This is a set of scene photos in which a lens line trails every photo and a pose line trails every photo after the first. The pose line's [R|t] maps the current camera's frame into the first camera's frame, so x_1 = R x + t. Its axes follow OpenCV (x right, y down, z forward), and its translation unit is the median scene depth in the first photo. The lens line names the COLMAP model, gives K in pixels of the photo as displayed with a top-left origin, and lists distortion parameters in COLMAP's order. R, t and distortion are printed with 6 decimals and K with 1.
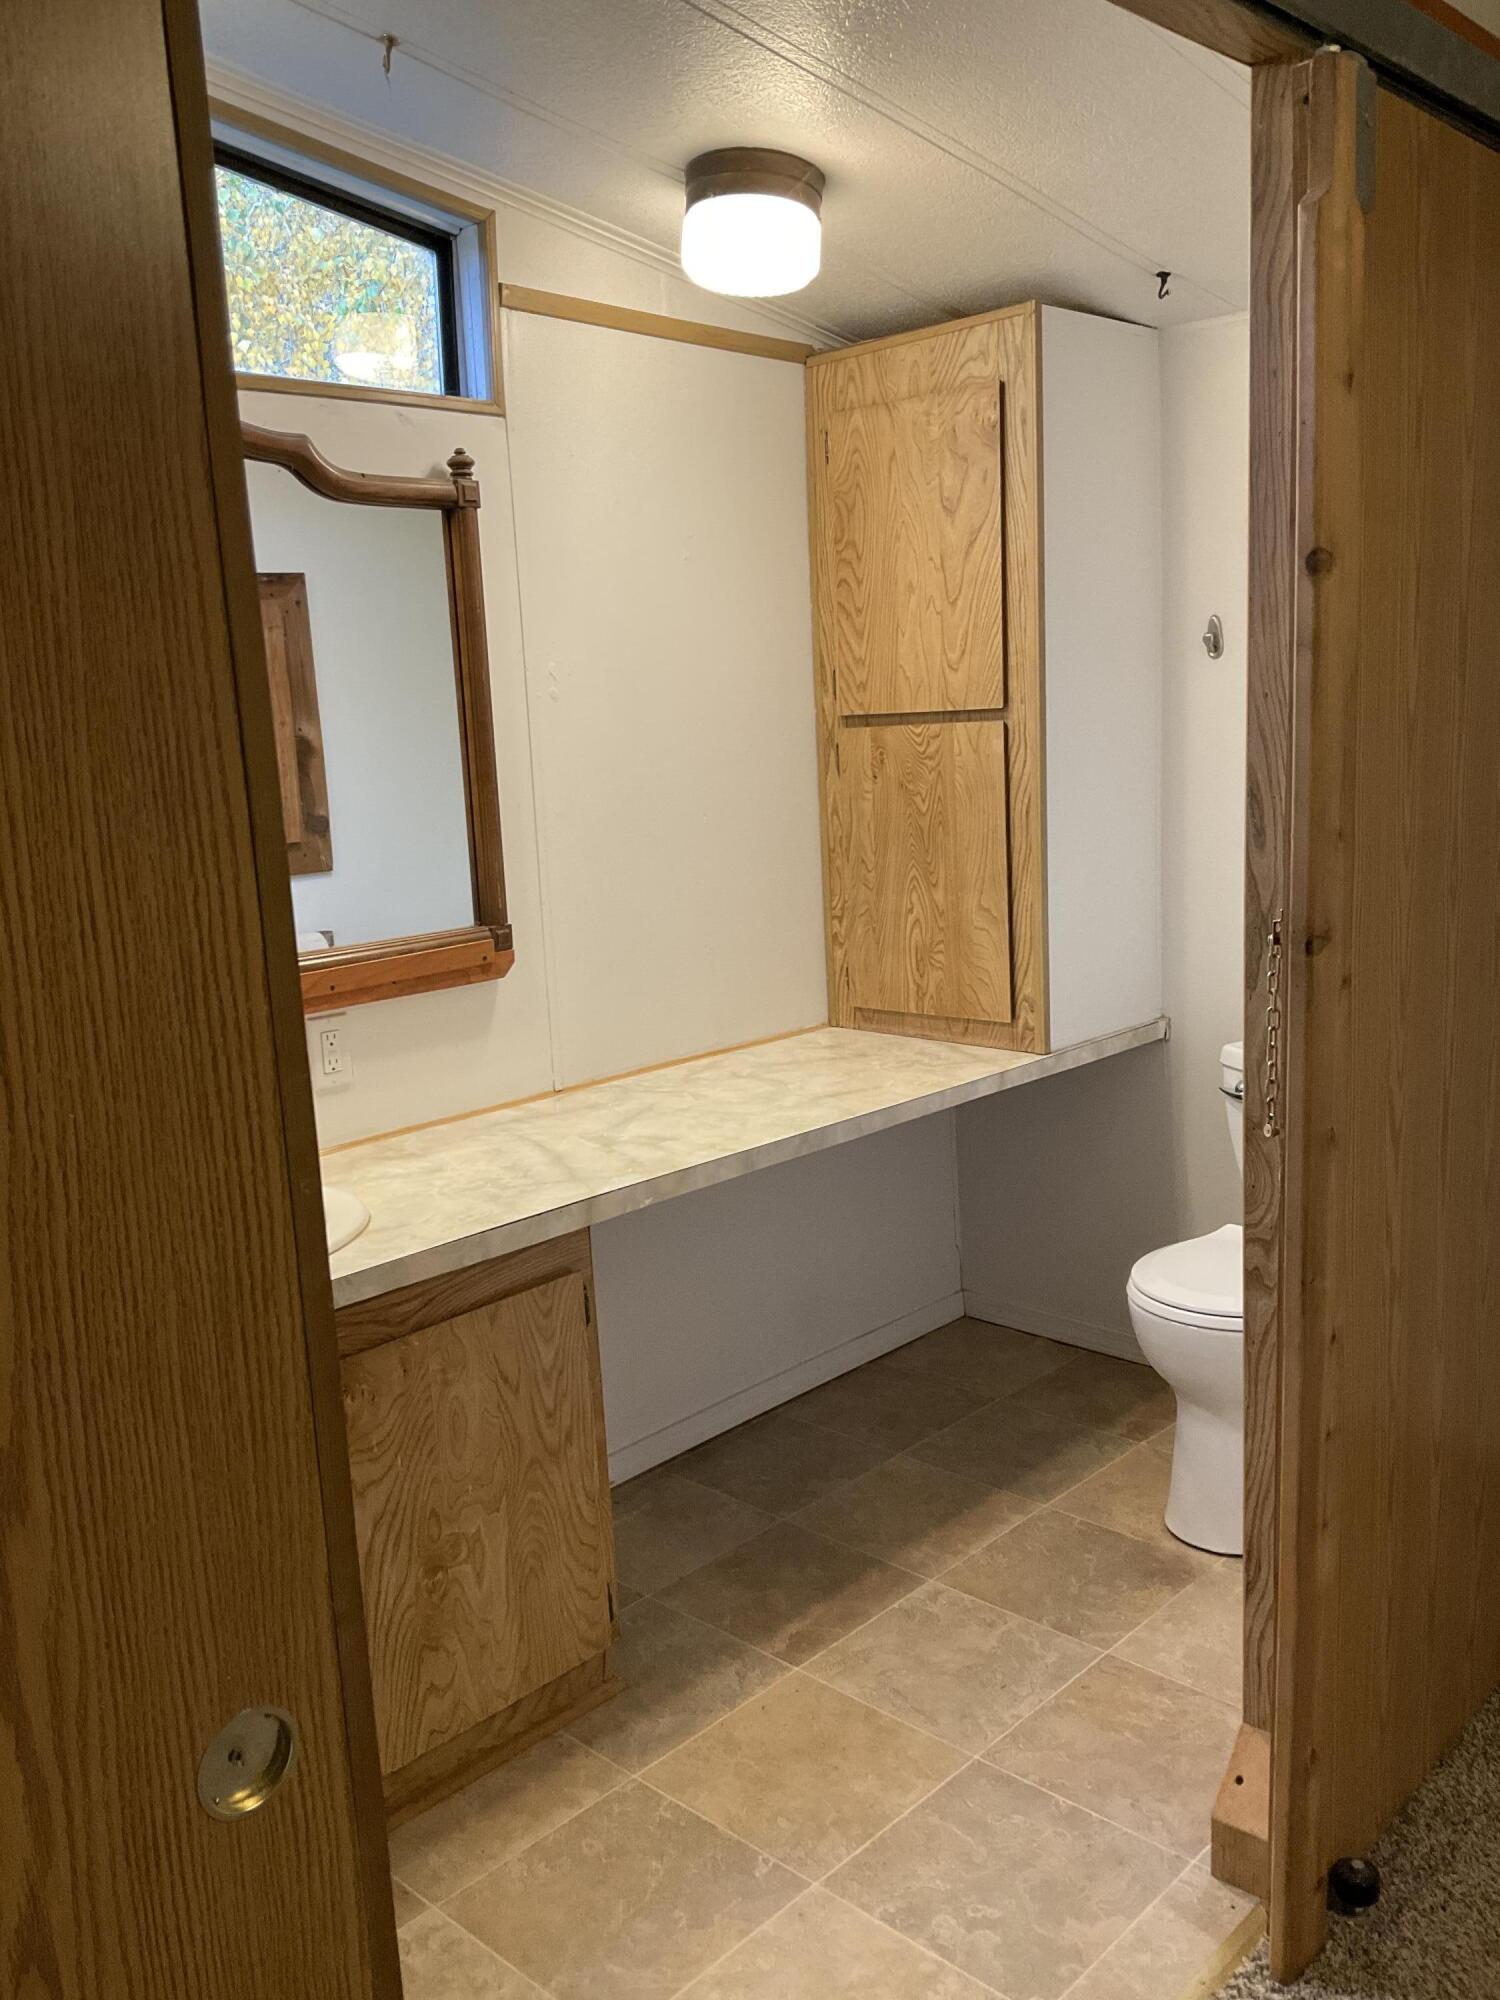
lens RADIAL K [[1661.5, 0, 748.3], [0, 1661.5, 996.5], [0, 0, 1]] dist [0.057906, -0.086423]
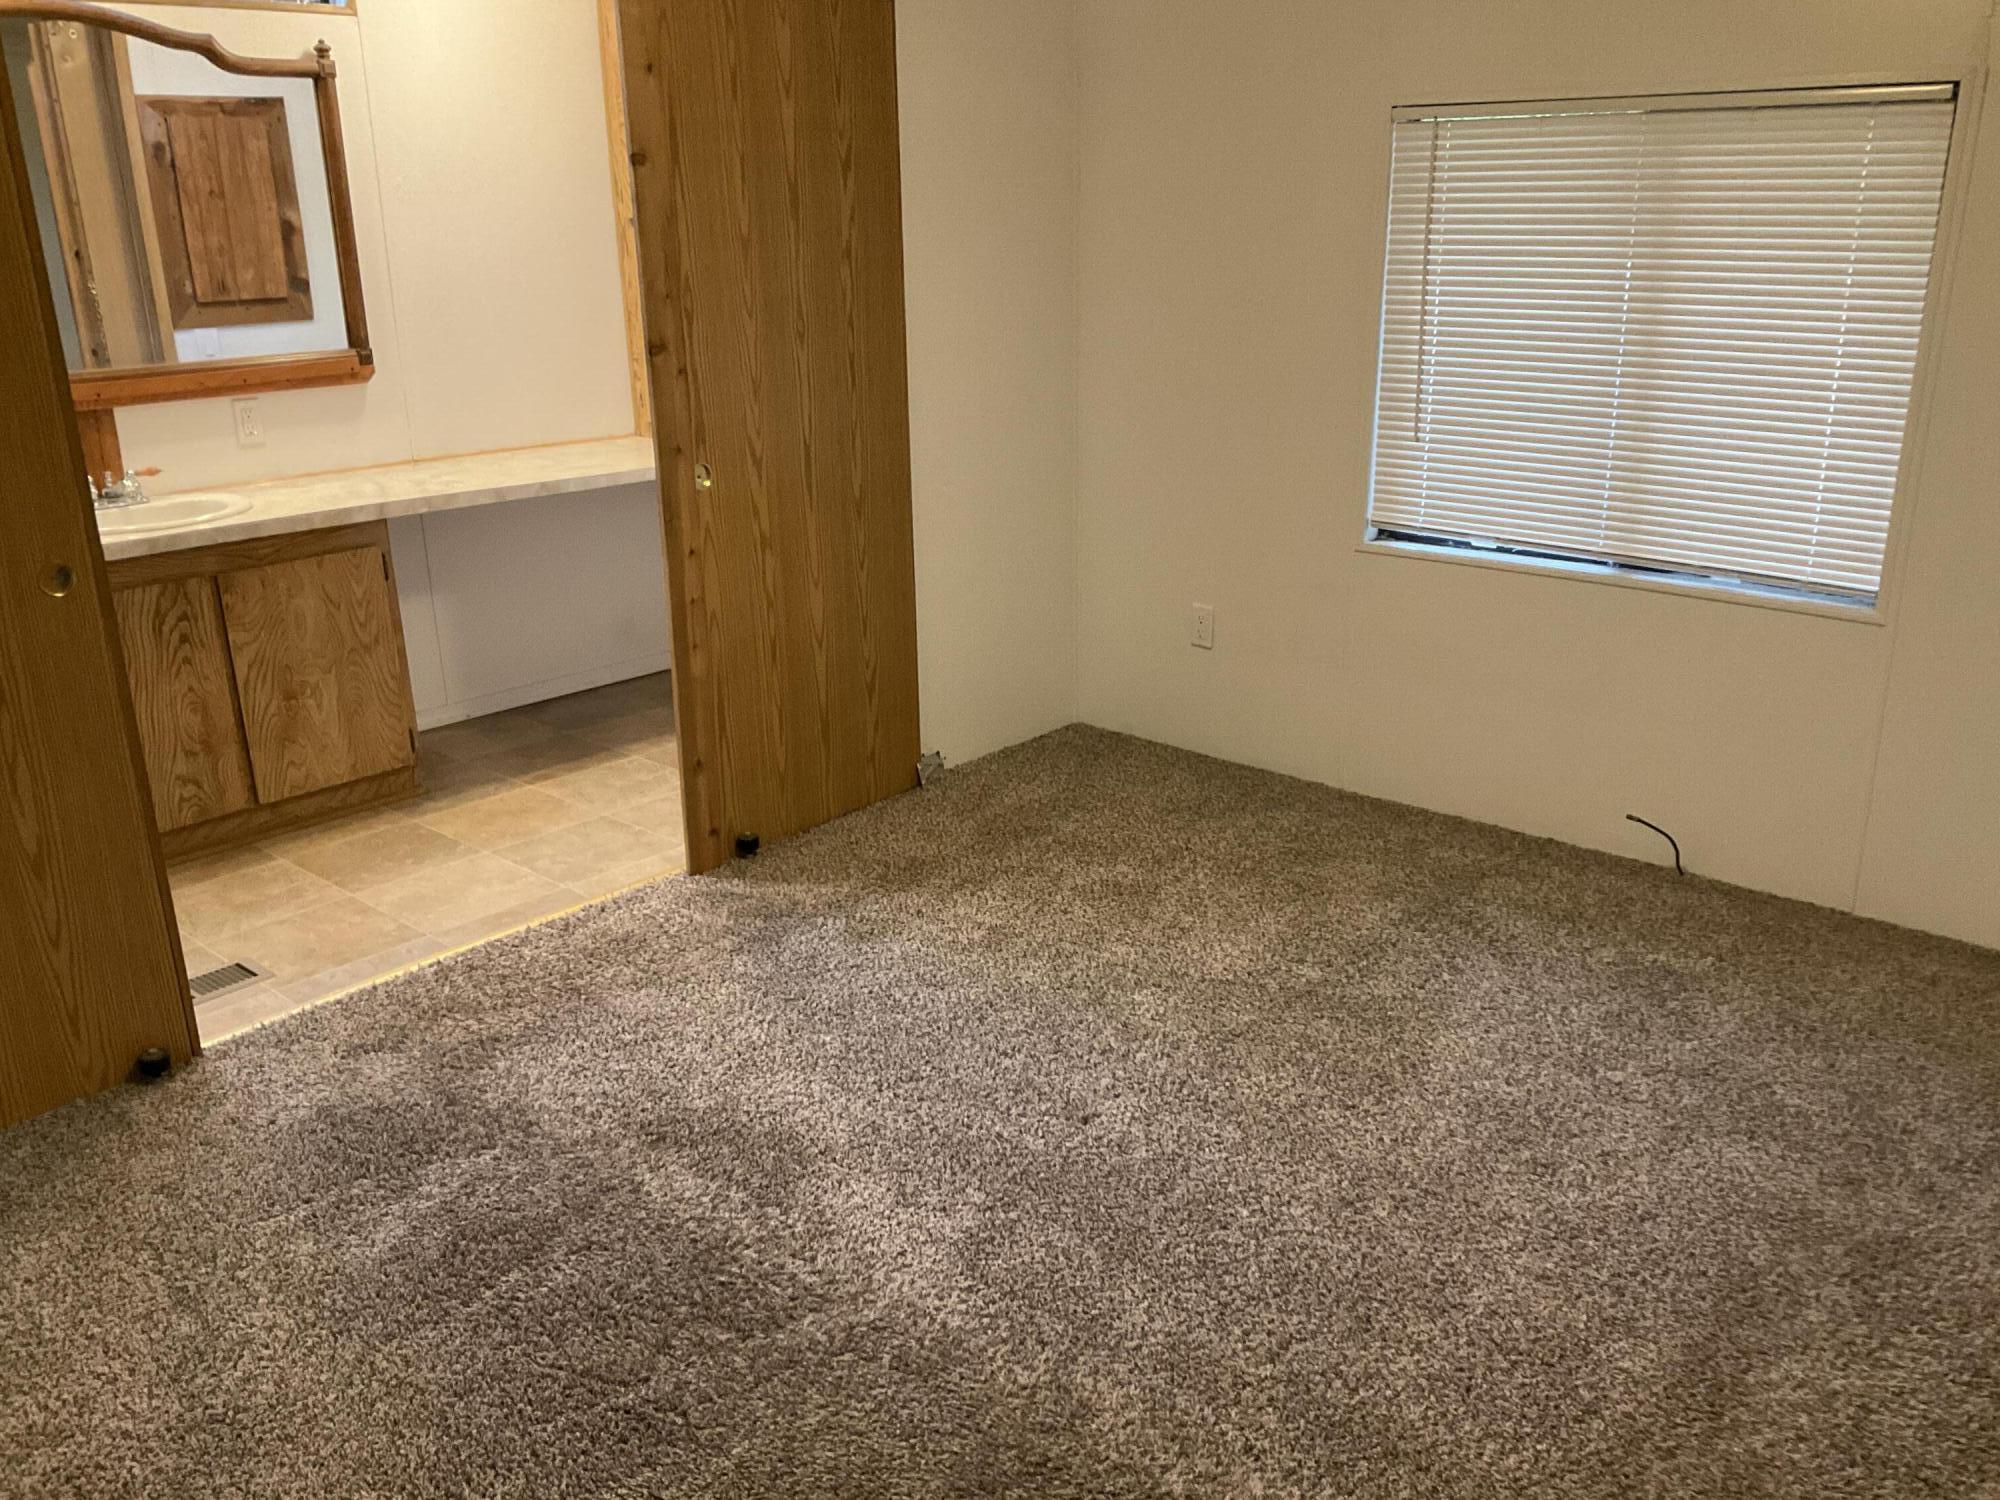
lens RADIAL K [[1661.5, 0, 1000.8], [0, 1661.5, 735.5], [0, 0, 1]] dist [0.057906, -0.086423]
pose [[0.999108, 0.022763, 0.035576, 0.501122], [-0.027598, 0.989494, 0.141916, 0.096331], [-0.031972, -0.142771, 0.989239, -0.804507]]
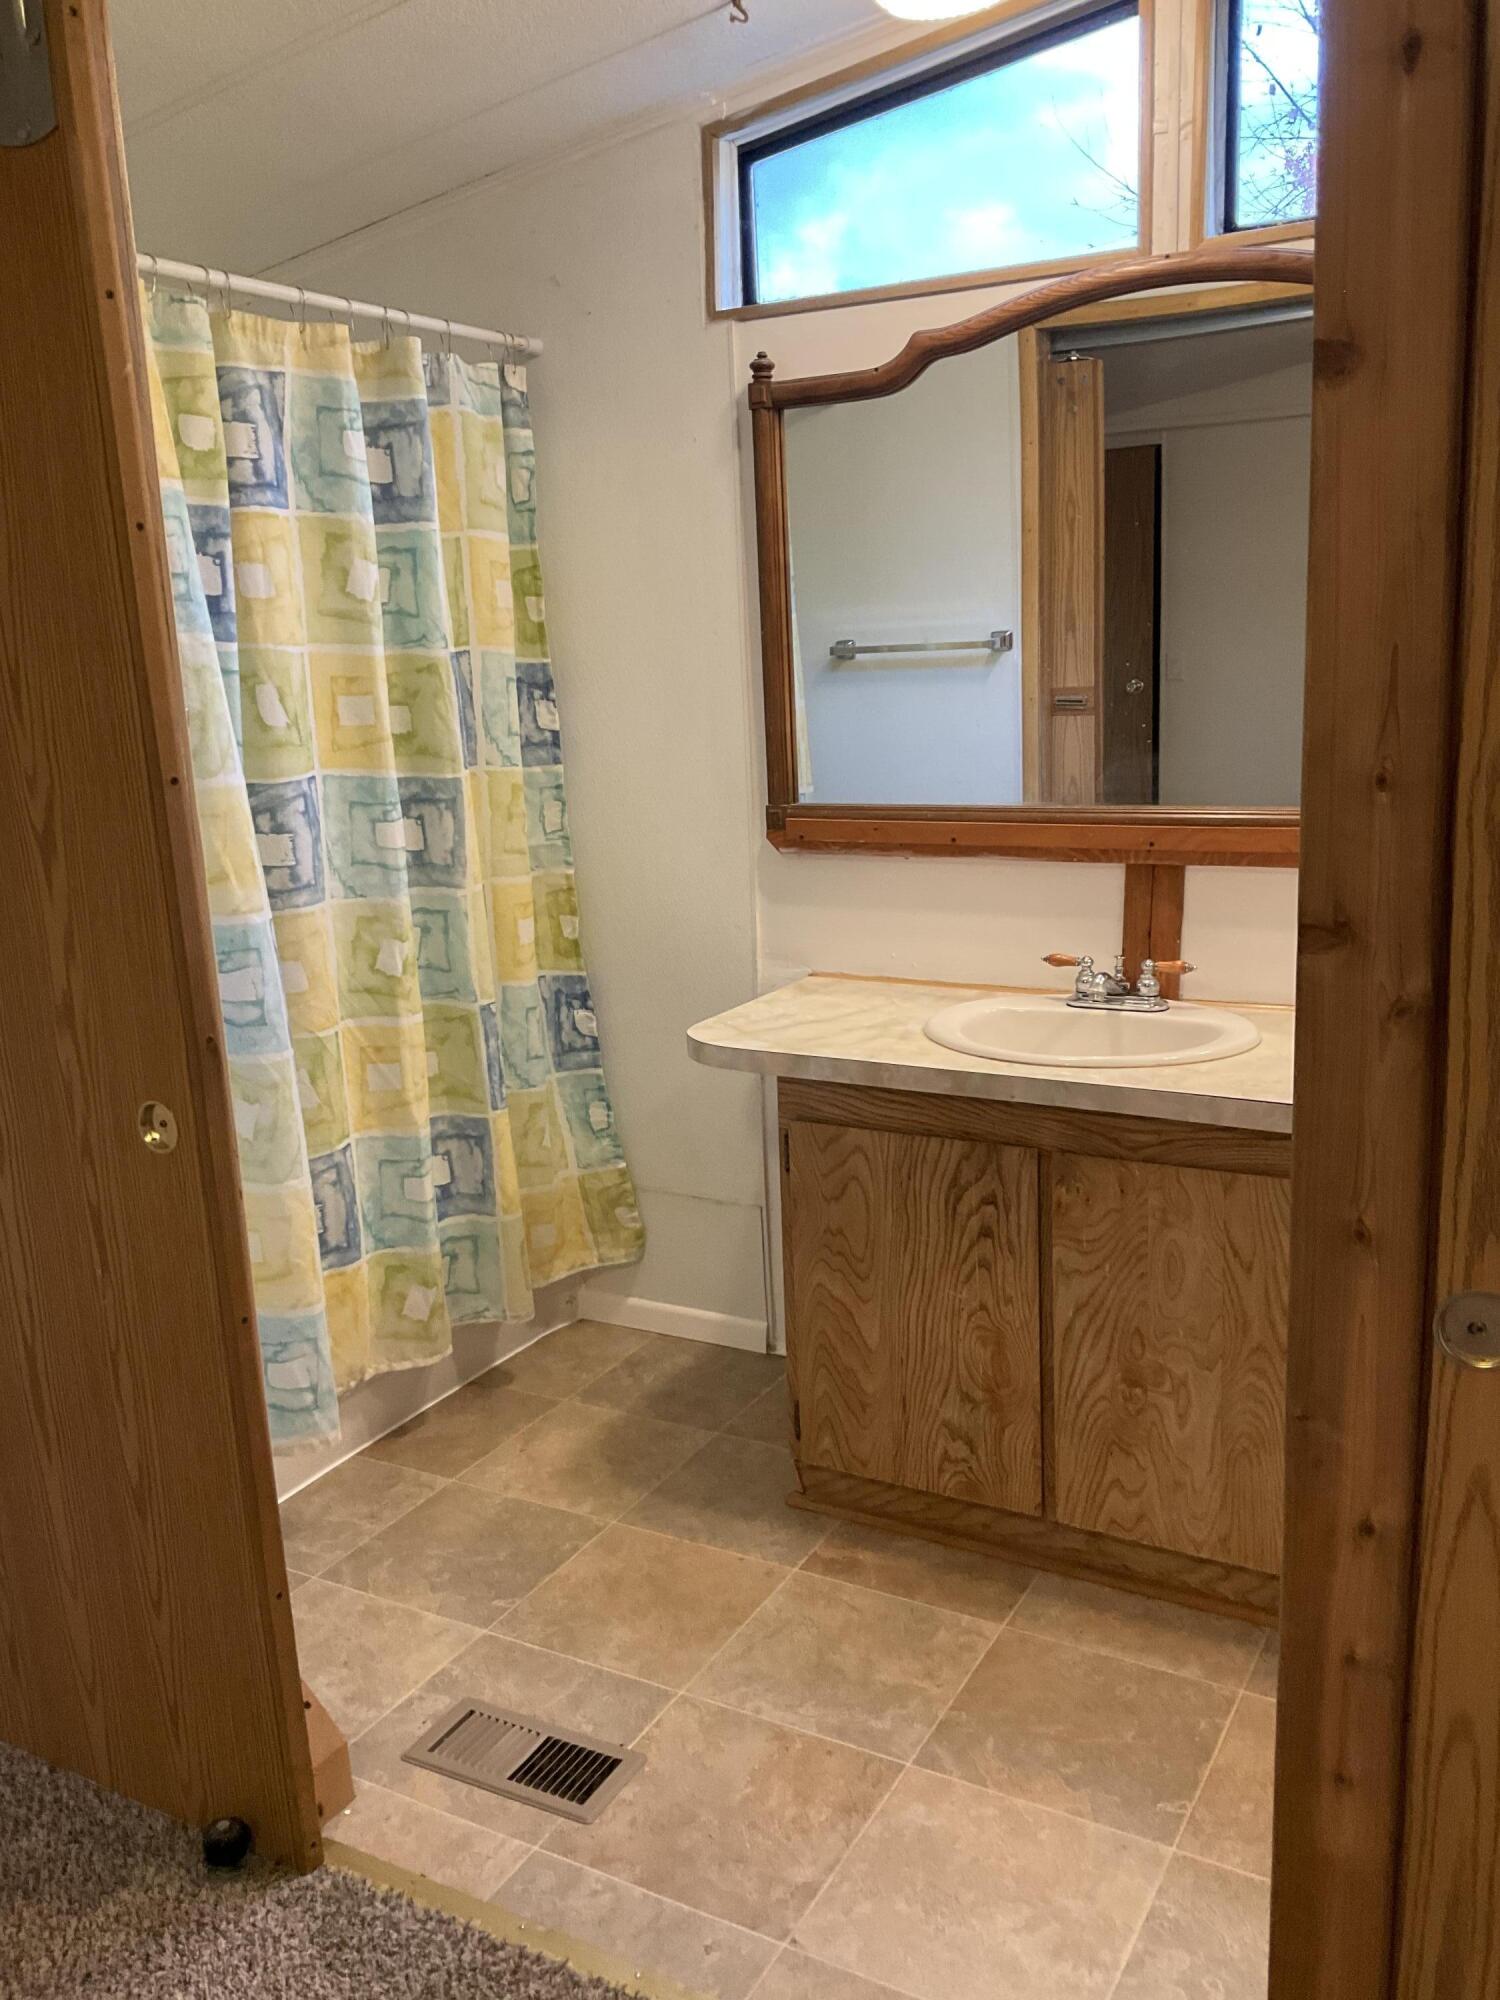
lens RADIAL K [[1661.5, 0, 757.5], [0, 1661.5, 1012.3], [0, 0, 1]] dist [0.057906, -0.086423]
pose [[0.257856, 0.252841, -0.932514, 0.656639], [-0.147009, 0.964182, 0.220777, -0.083794], [0.954934, 0.080159, 0.285790, 0.422369]]
